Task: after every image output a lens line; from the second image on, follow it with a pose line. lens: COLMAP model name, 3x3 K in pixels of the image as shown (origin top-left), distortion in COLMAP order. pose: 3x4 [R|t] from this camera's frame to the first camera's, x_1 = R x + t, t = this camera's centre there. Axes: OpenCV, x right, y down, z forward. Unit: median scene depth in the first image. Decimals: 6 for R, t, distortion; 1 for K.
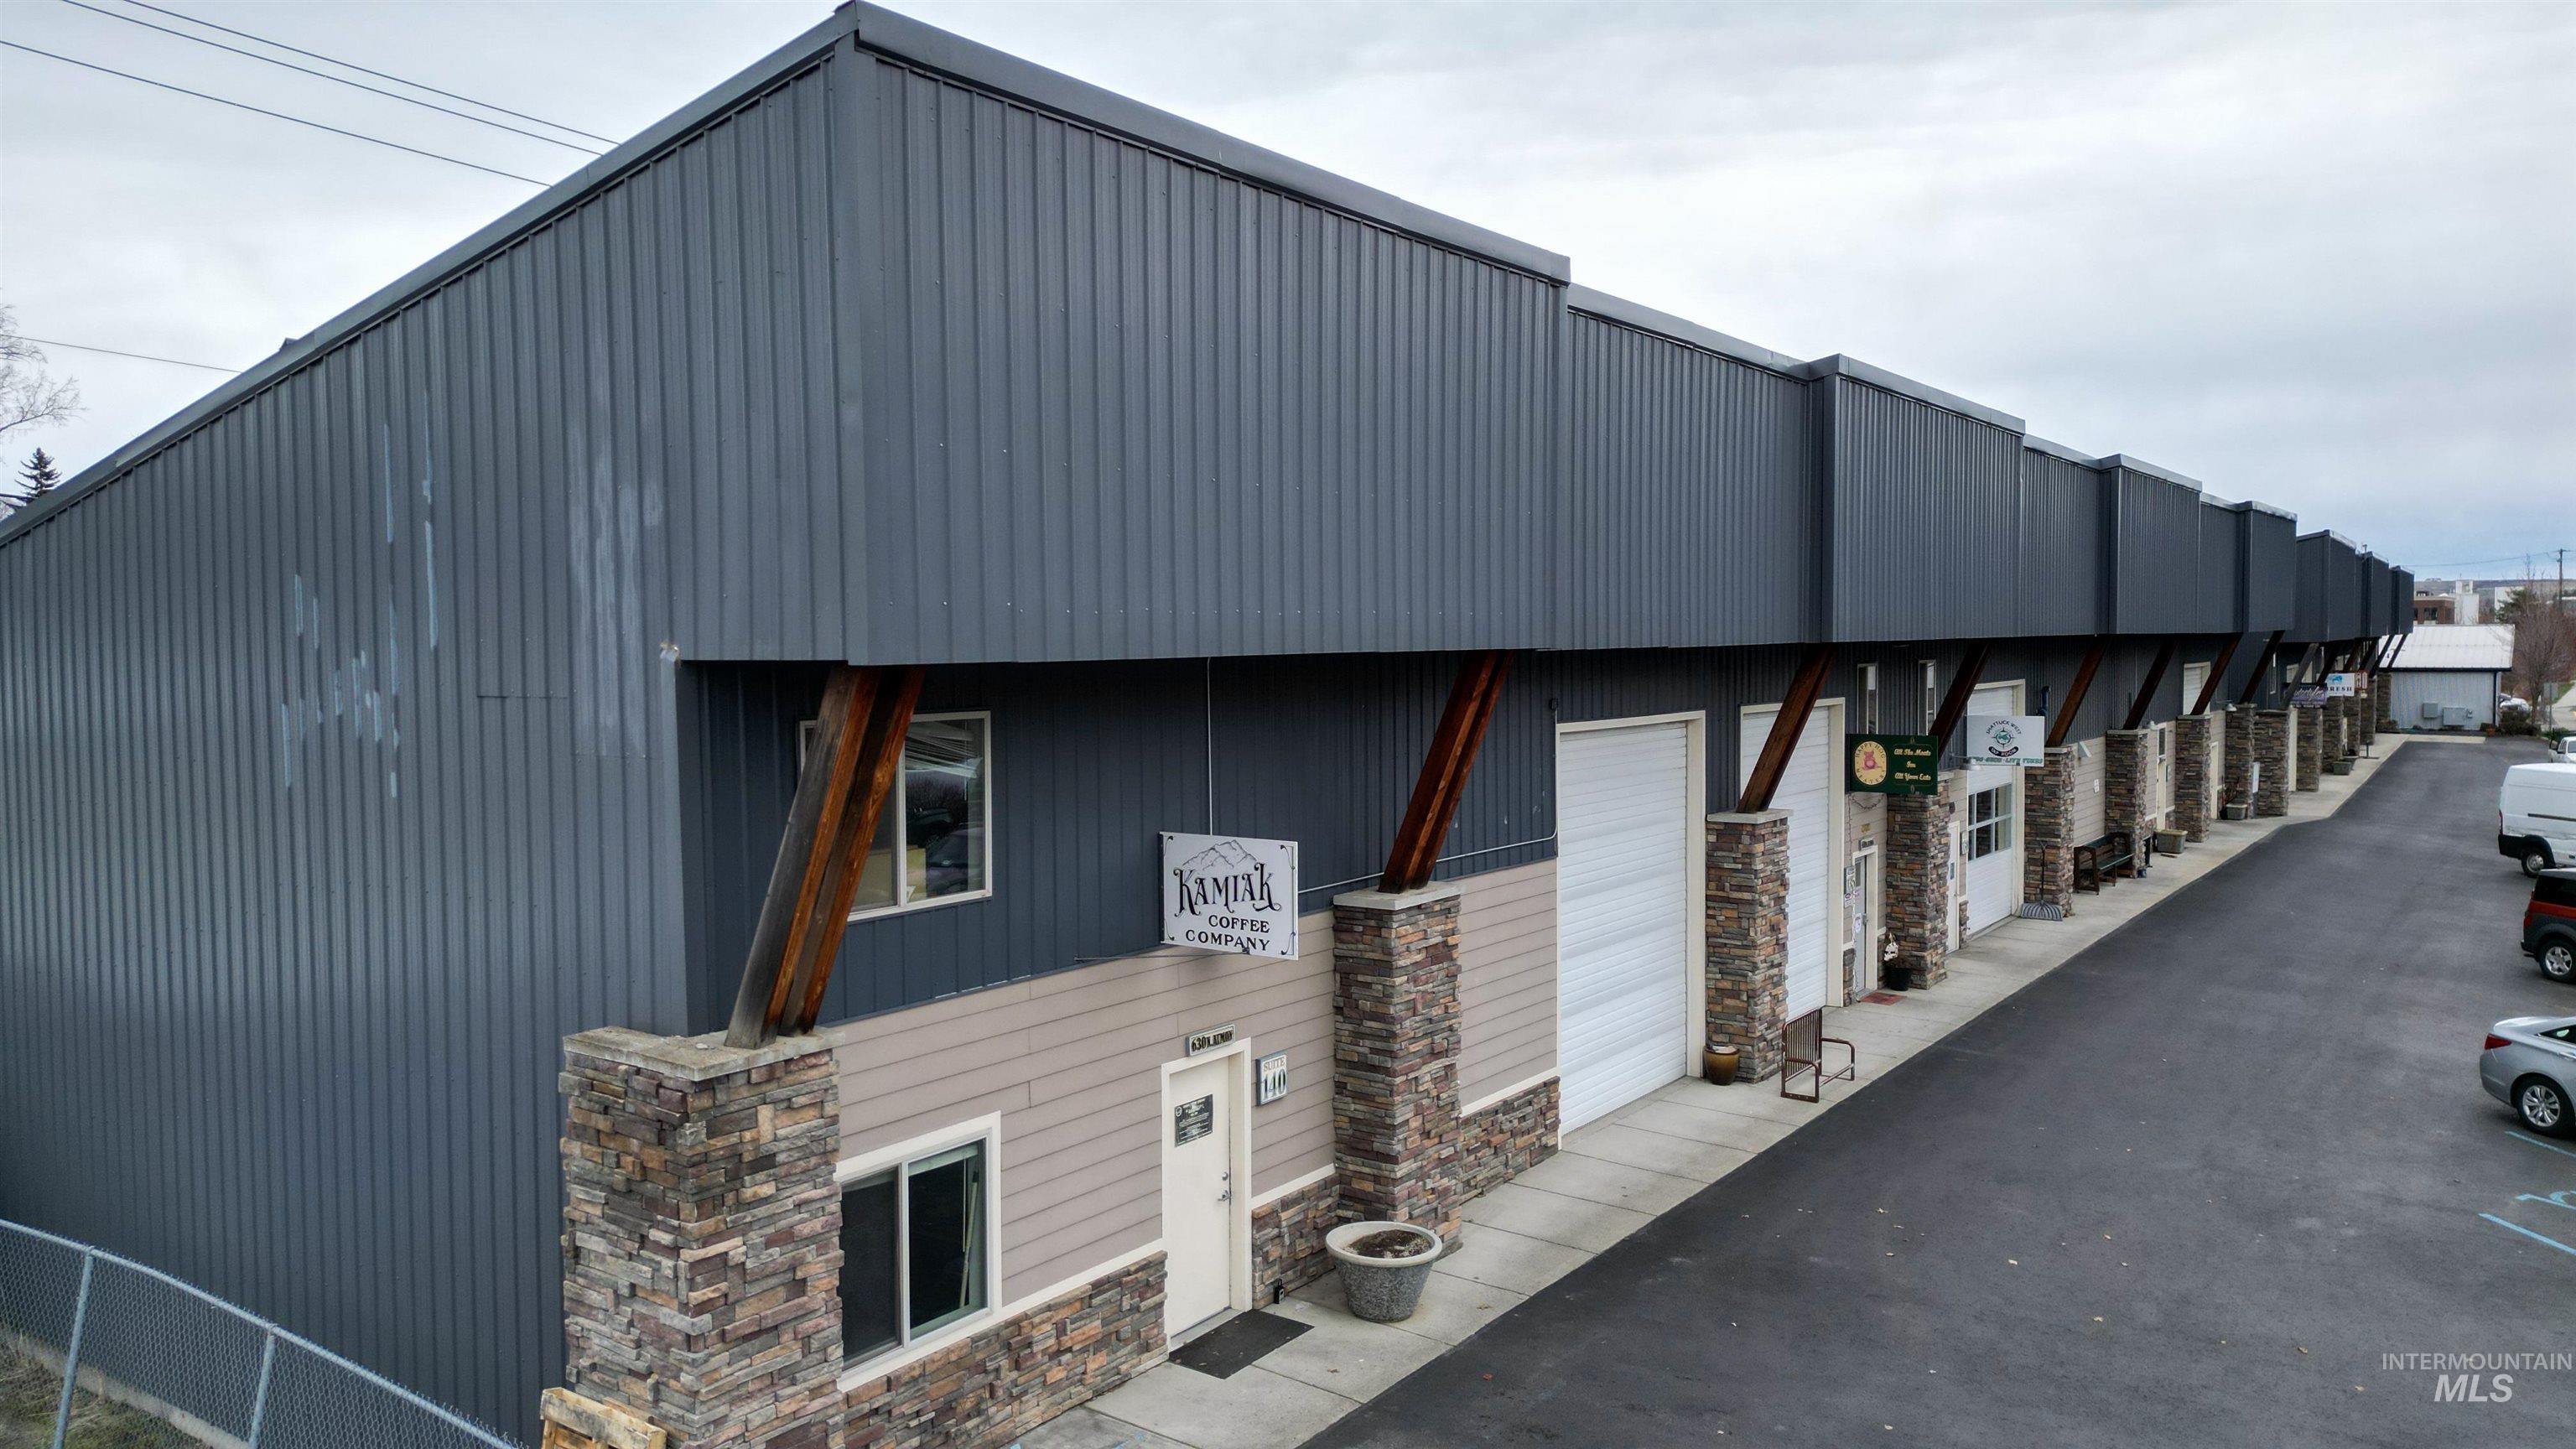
lens RADIAL K [[1790.8, 0, 1278.3], [0, 1790.8, 712.5], [0, 0, 1]] dist [0.087258, -0.080193]
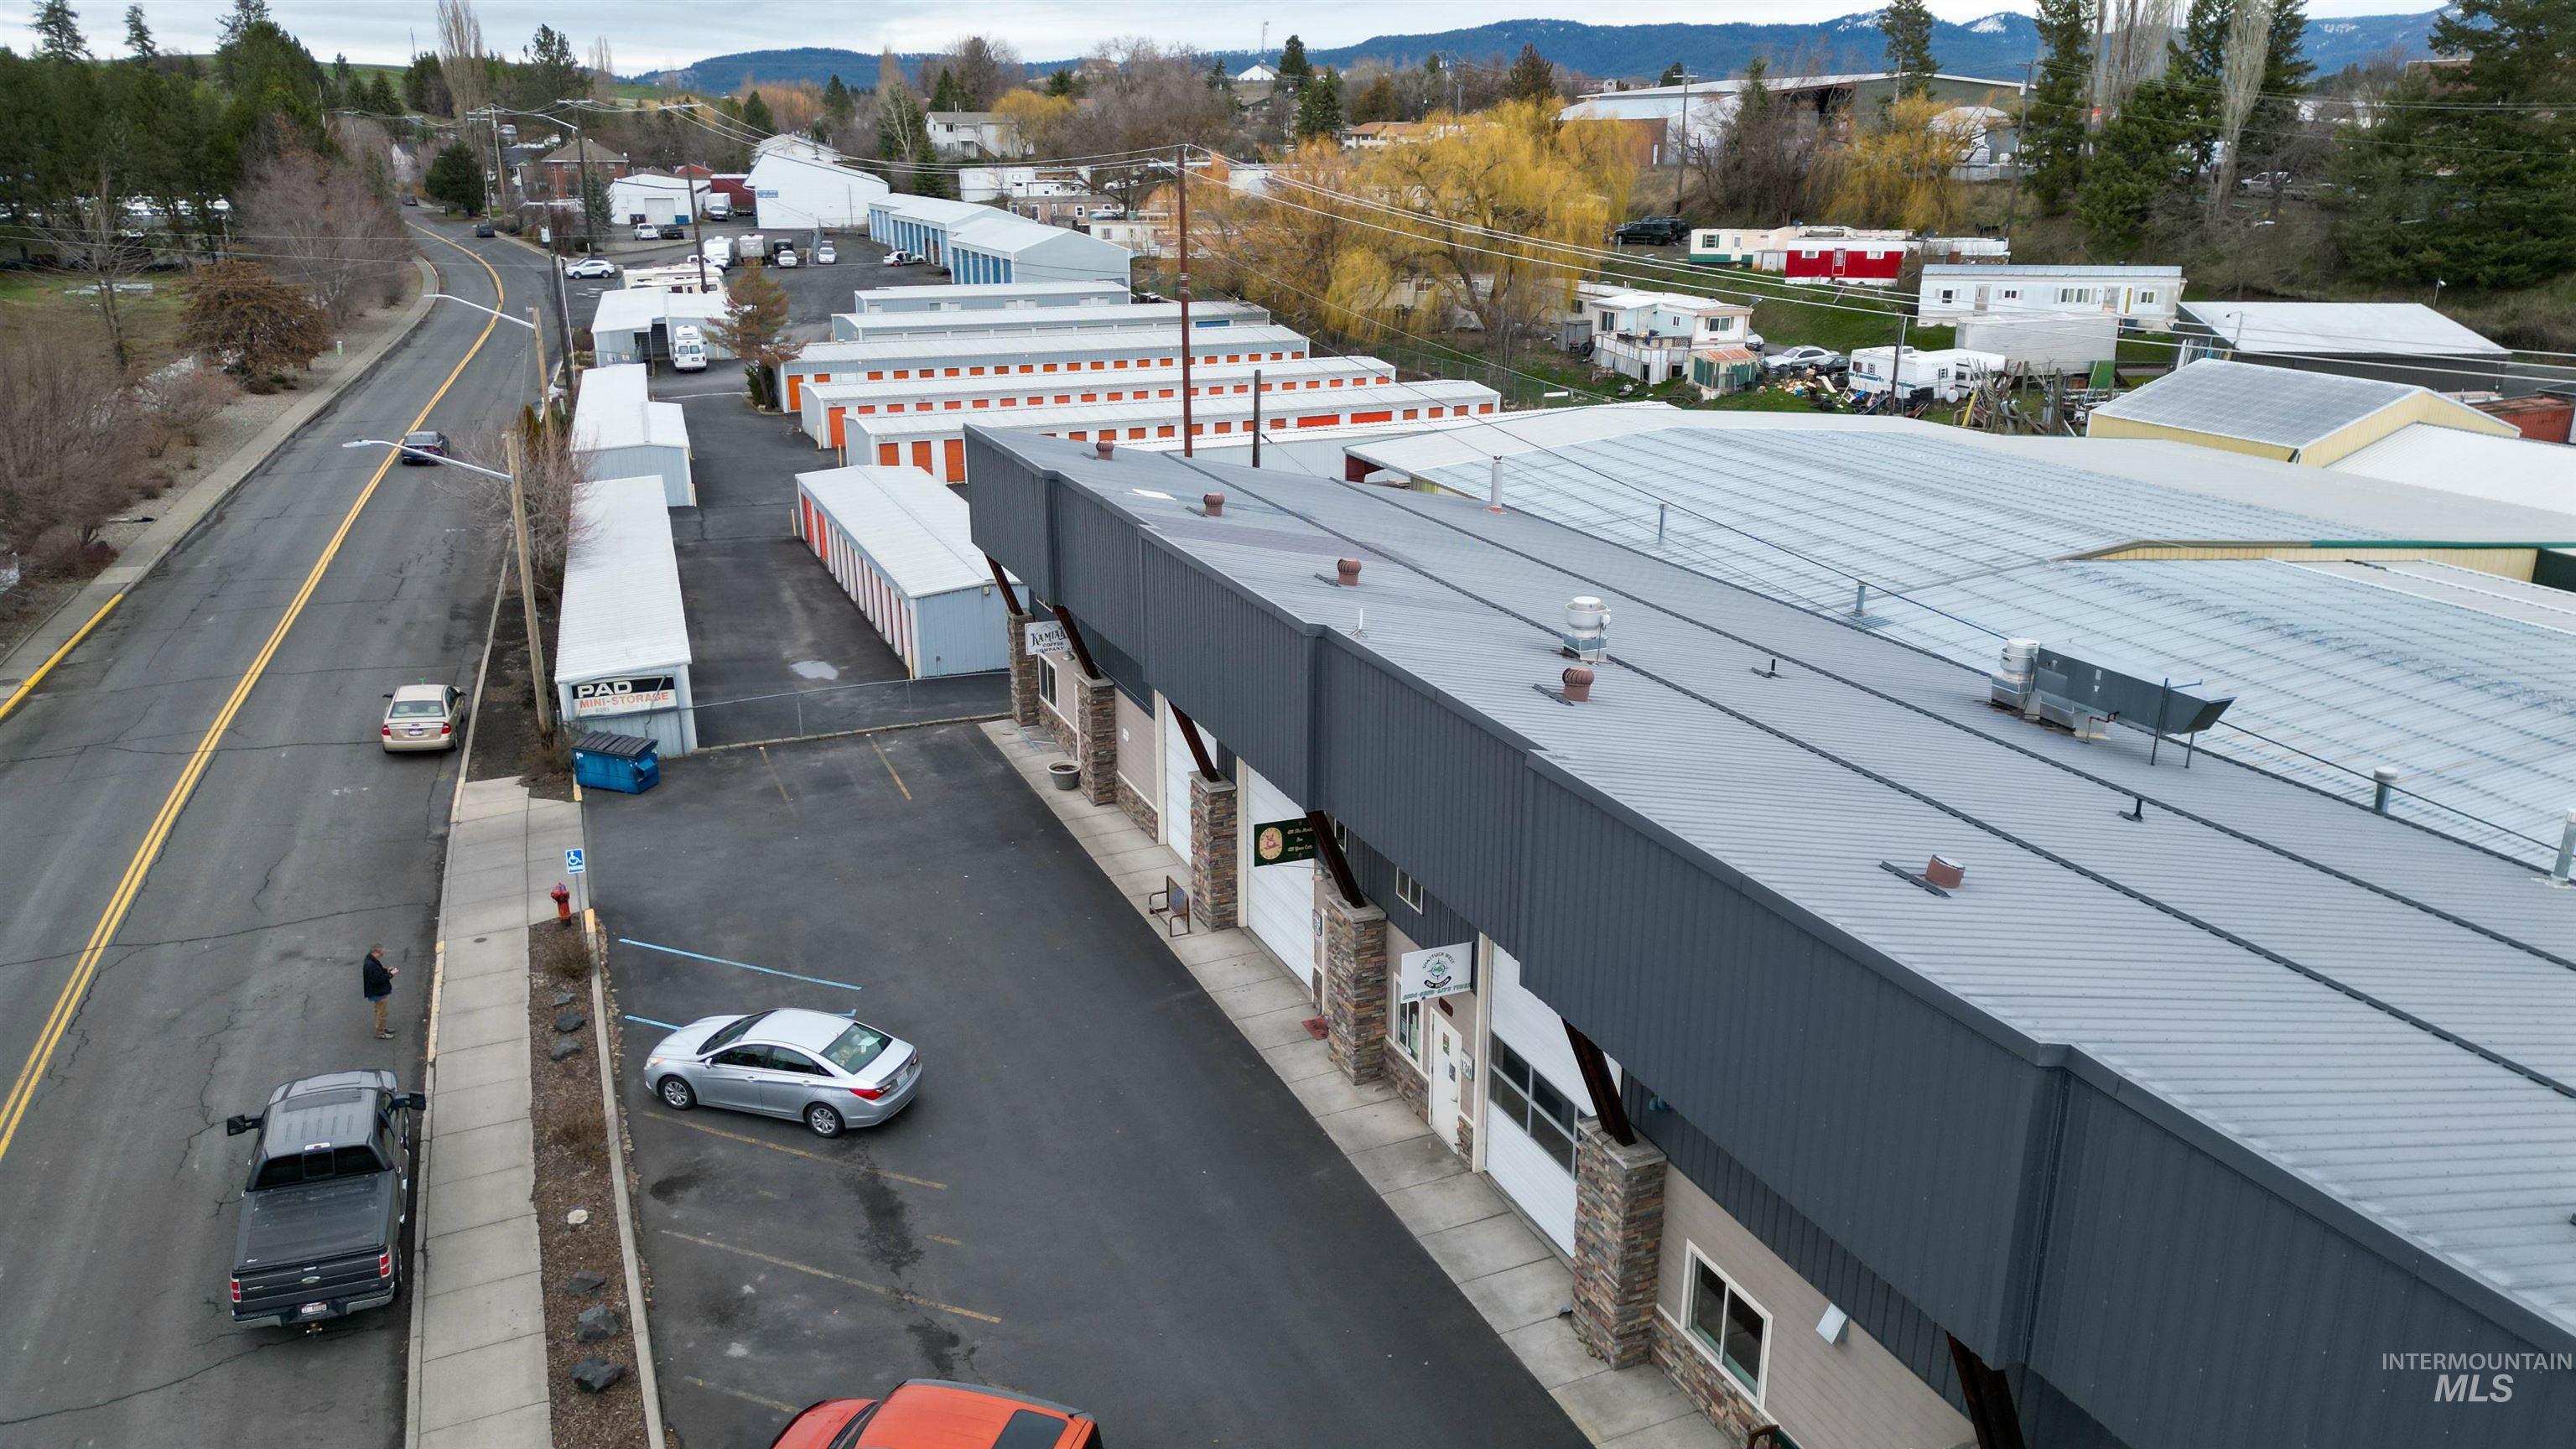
lens RADIAL K [[1790.8, 0, 1276.1], [0, 1790.8, 724.9], [0, 0, 1]] dist [0.087258, -0.080193]
pose [[-0.515863, 0.271611, -0.812473, 2.419884], [-0.035715, 0.940764, 0.337176, -0.857980], [0.855926, 0.202954, -0.475605, 2.815057]]
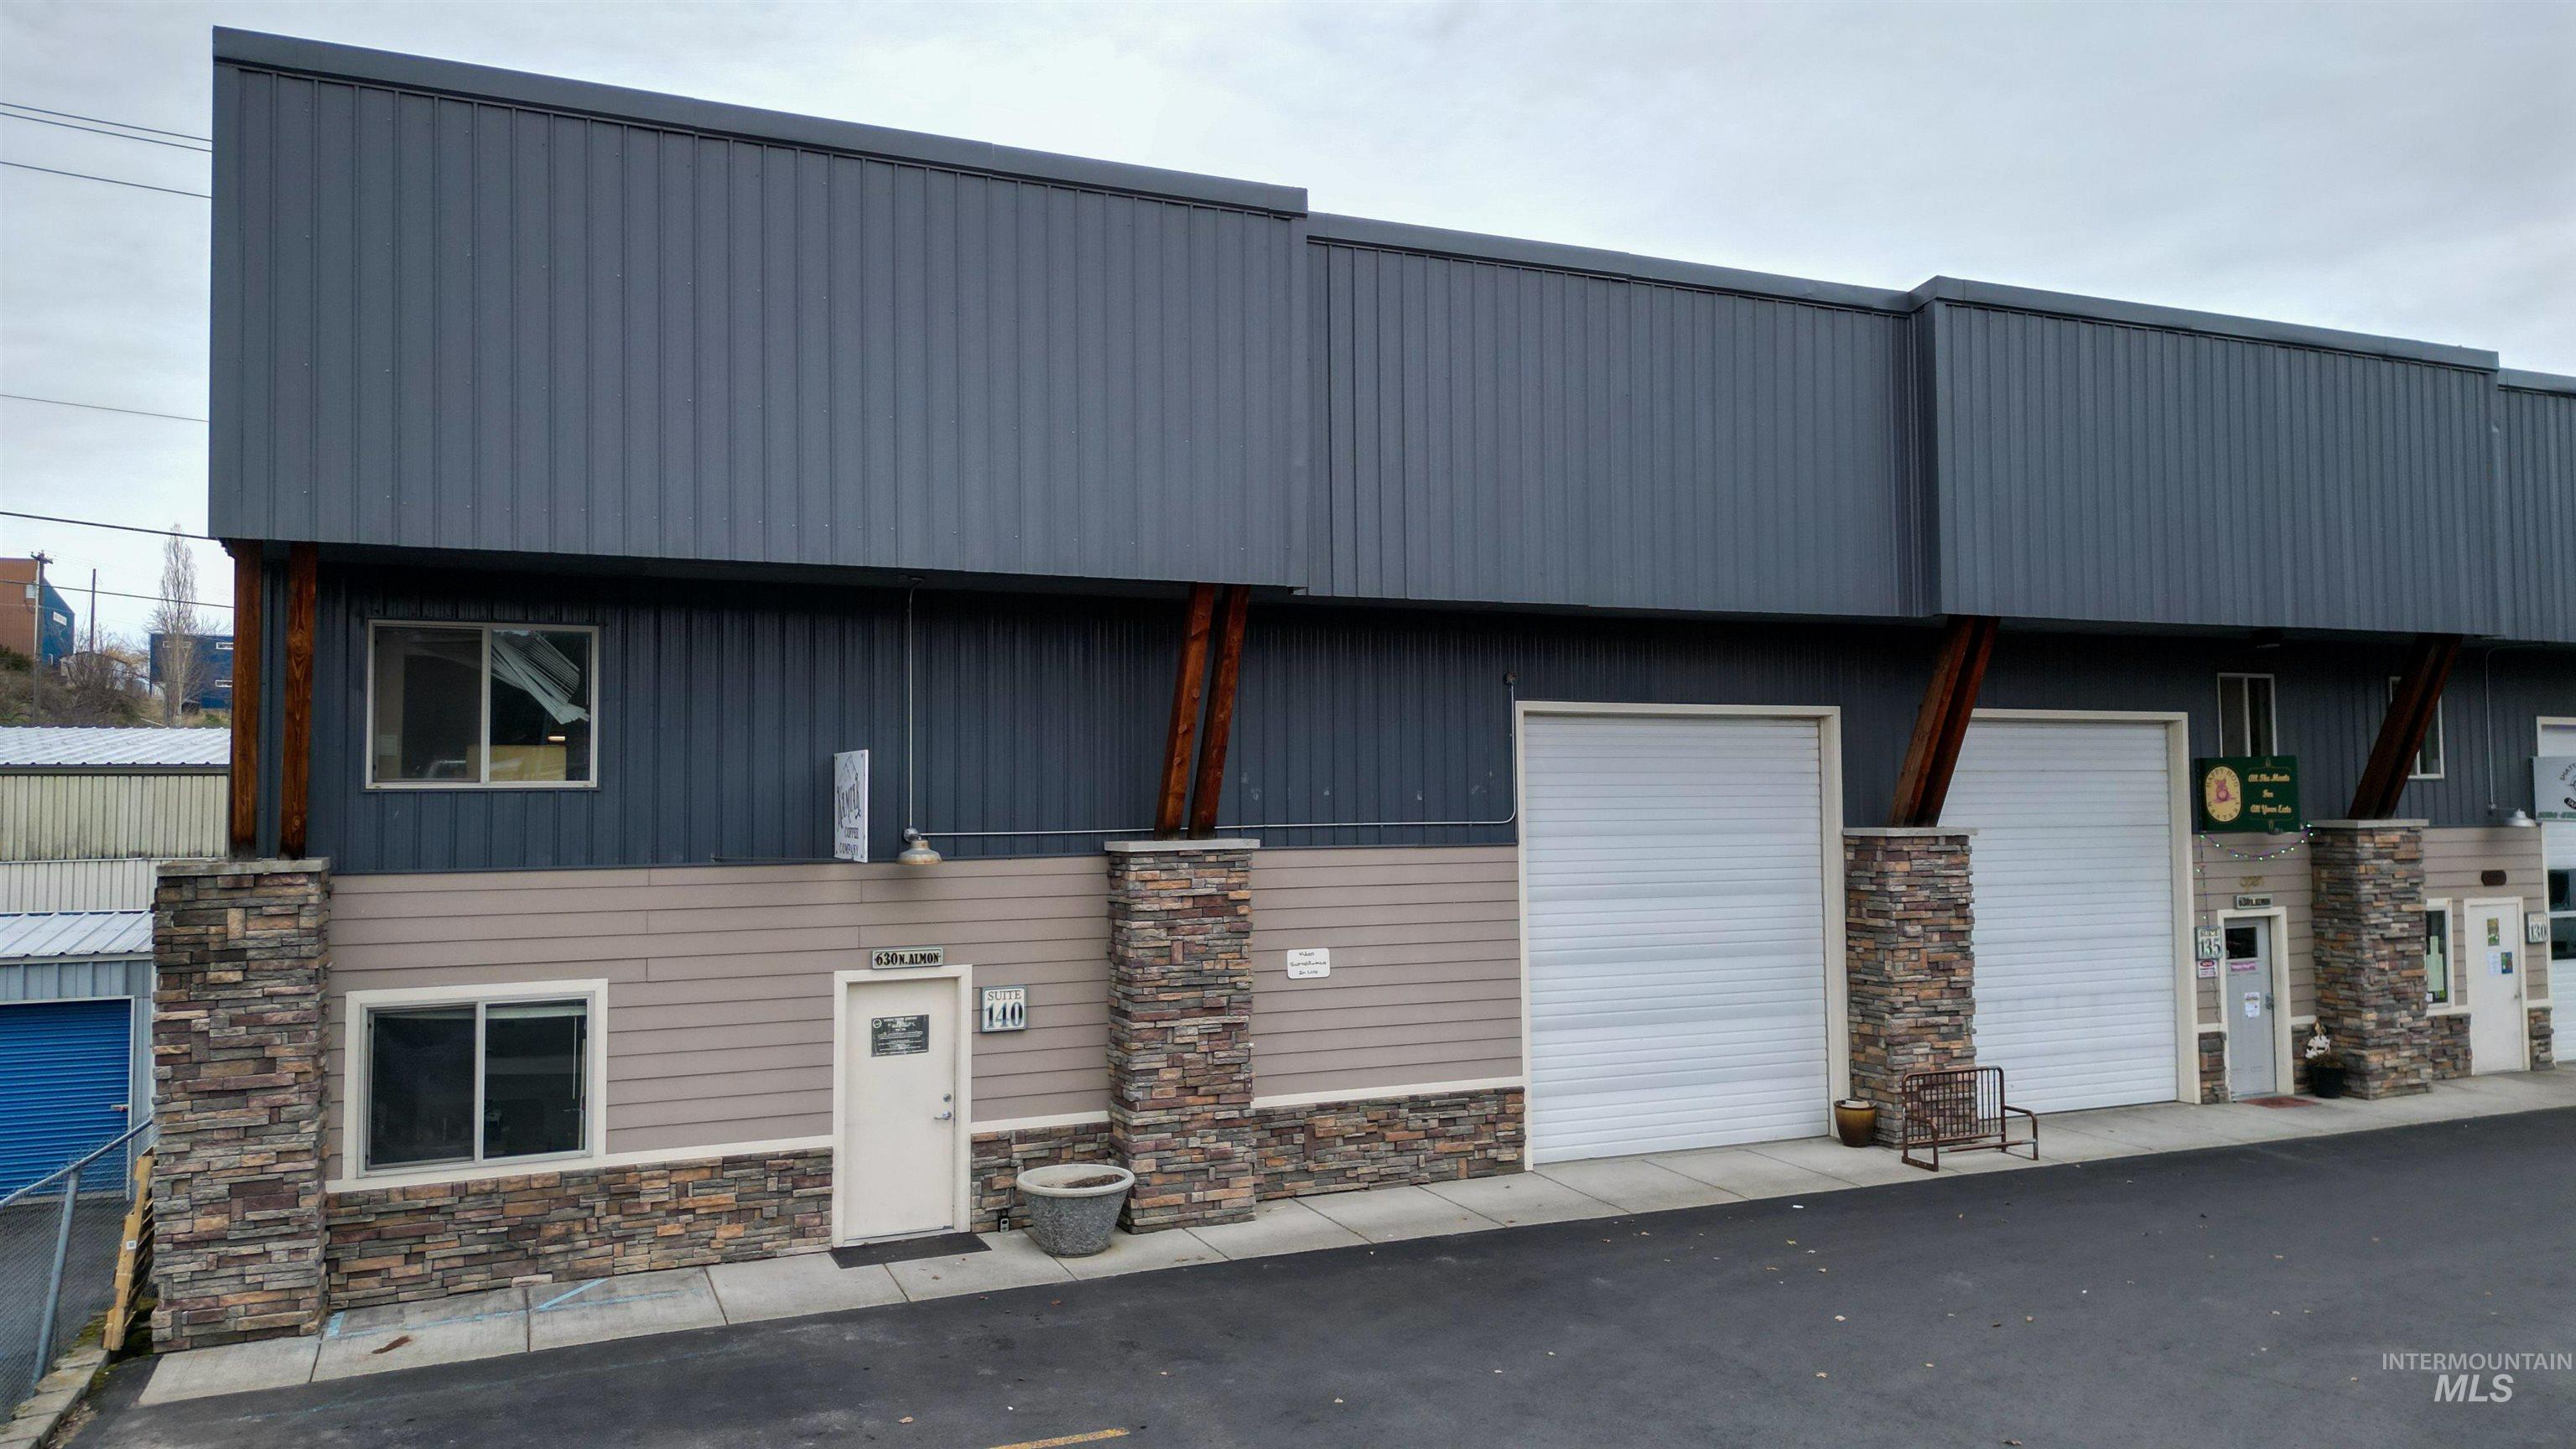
lens RADIAL K [[1790.8, 0, 1279.7], [0, 1790.8, 718.0], [0, 0, 1]] dist [0.087258, -0.080193]
pose [[0.865397, -0.022892, -0.500564, 0.659929], [-0.018774, 0.996773, -0.078042, 0.115780], [0.500736, 0.076935, 0.862174, 0.179114]]
